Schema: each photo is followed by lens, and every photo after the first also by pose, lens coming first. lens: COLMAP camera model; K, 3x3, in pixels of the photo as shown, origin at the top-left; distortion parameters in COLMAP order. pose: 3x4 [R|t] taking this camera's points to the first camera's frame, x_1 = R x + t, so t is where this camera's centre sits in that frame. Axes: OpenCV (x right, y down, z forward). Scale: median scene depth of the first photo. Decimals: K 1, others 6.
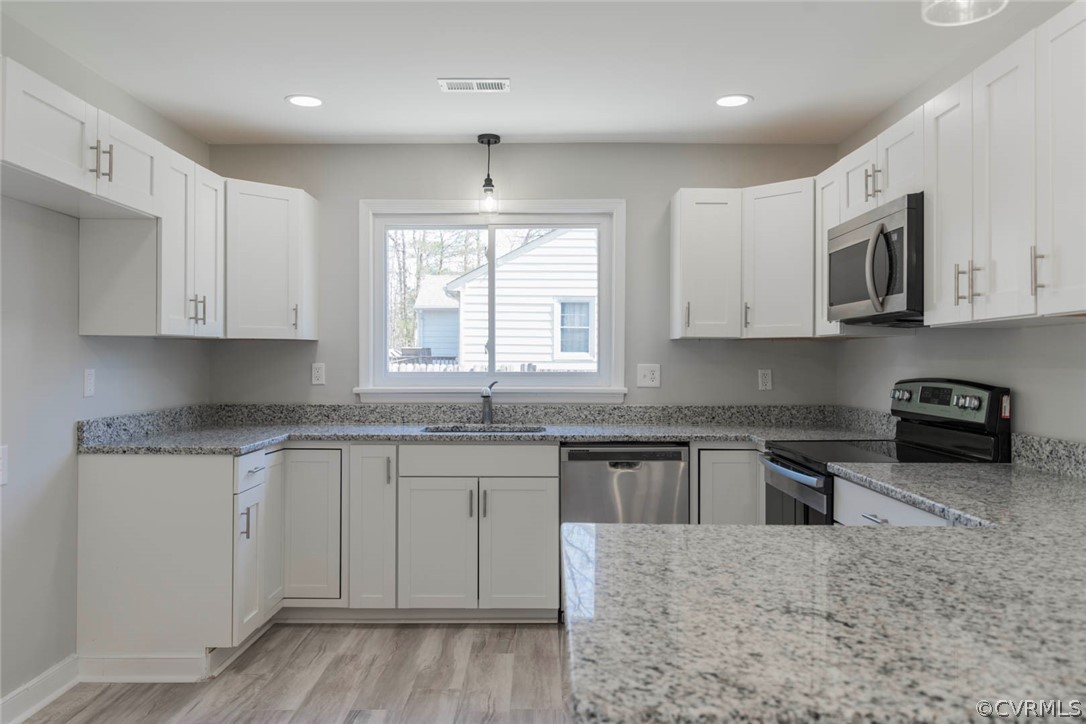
lens RADIAL K [[804.5, 0, 544.7], [0, 804.5, 358.4], [0, 0, 1]] dist [-0.001463, 0.008469]
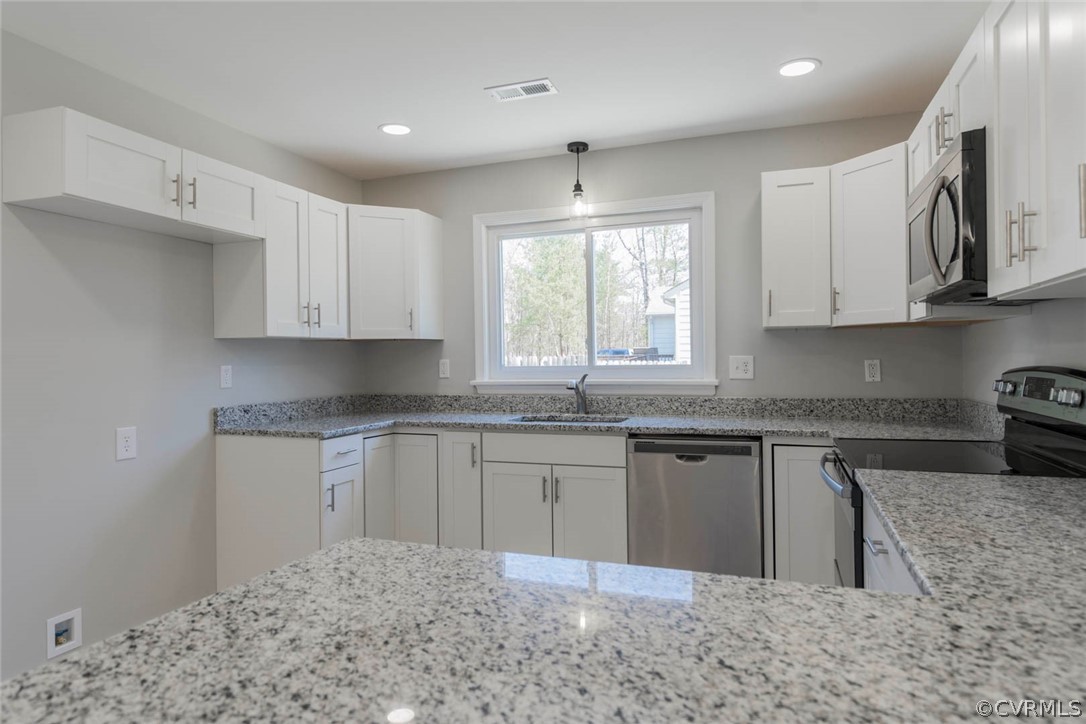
lens RADIAL K [[656.4, 0, 543.8], [0, 656.4, 359.3], [0, 0, 1]] dist [0.000443, 0.002593]
pose [[0.941032, -0.013445, -0.338050, 0.202520], [0.014606, 0.999893, 0.000892, 0.008272], [0.338002, -0.005777, 0.941128, 0.184870]]
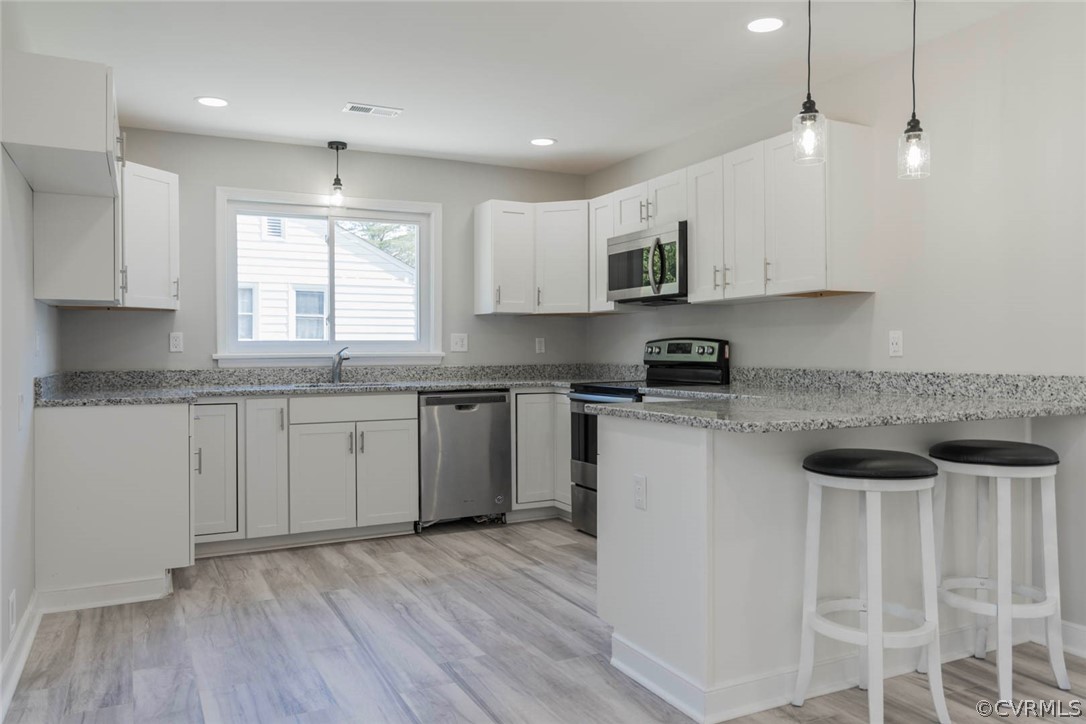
lens RADIAL K [[804.5, 0, 544.6], [0, 804.5, 358.2], [0, 0, 1]] dist [-0.001463, 0.008469]
pose [[0.893439, -0.012118, 0.449021, -0.379878], [0.007263, 0.999895, 0.012533, 0.036075], [-0.449126, -0.007937, 0.893433, -0.241882]]
